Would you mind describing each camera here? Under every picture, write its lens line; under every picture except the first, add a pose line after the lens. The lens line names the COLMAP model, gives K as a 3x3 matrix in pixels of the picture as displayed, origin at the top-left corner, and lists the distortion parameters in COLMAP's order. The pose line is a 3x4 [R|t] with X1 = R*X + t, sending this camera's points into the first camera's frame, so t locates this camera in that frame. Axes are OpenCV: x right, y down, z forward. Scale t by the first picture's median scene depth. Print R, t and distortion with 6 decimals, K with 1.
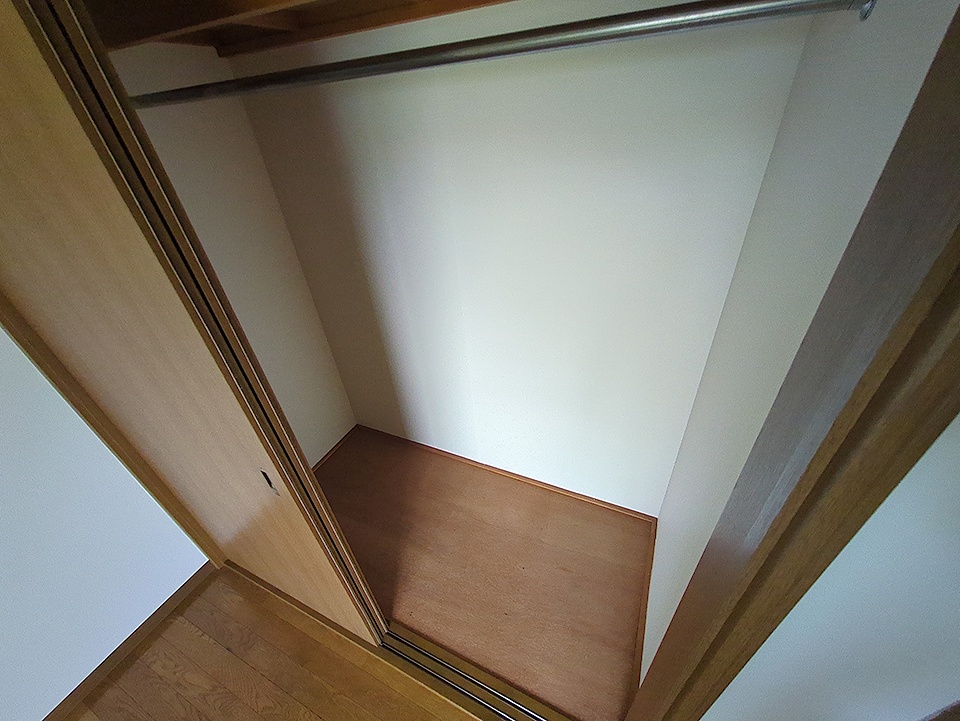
lens RADIAL K [[377.5, 0, 482.6], [0, 377.5, 362.2], [0, 0, 1]] dist [0.001156, -0.000034]
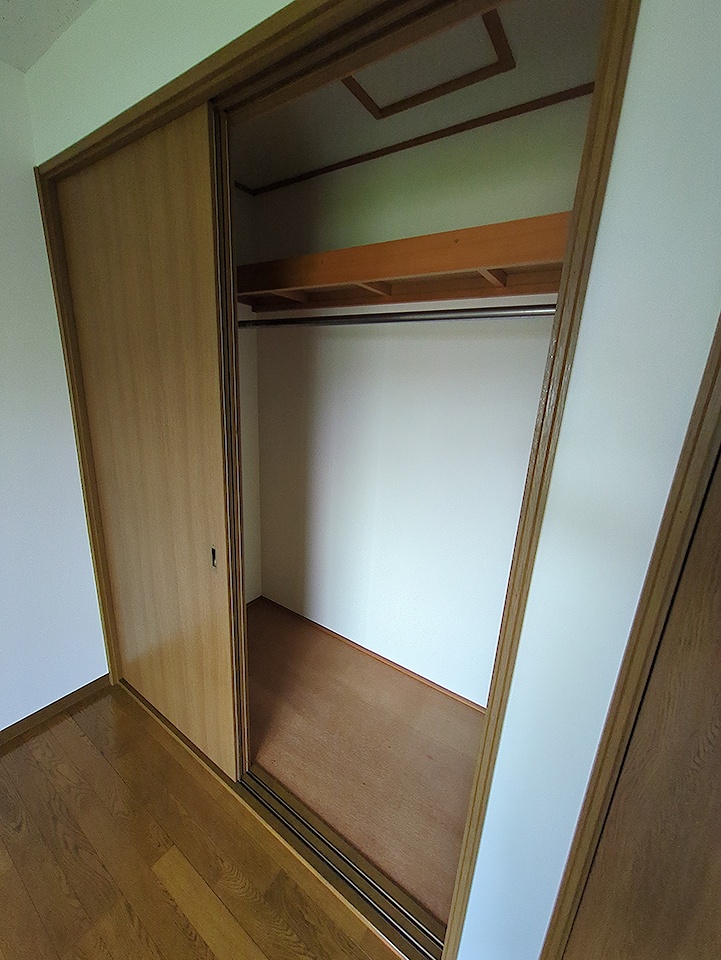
lens RADIAL K [[377.5, 0, 359.6], [0, 377.5, 479.3], [0, 0, 1]] dist [0.001156, -0.000034]
pose [[0.979130, 0.161642, -0.123192, 0.042391], [-0.192874, 0.930113, -0.312552, 0.231278], [0.064061, 0.329790, 0.941878, -0.203738]]
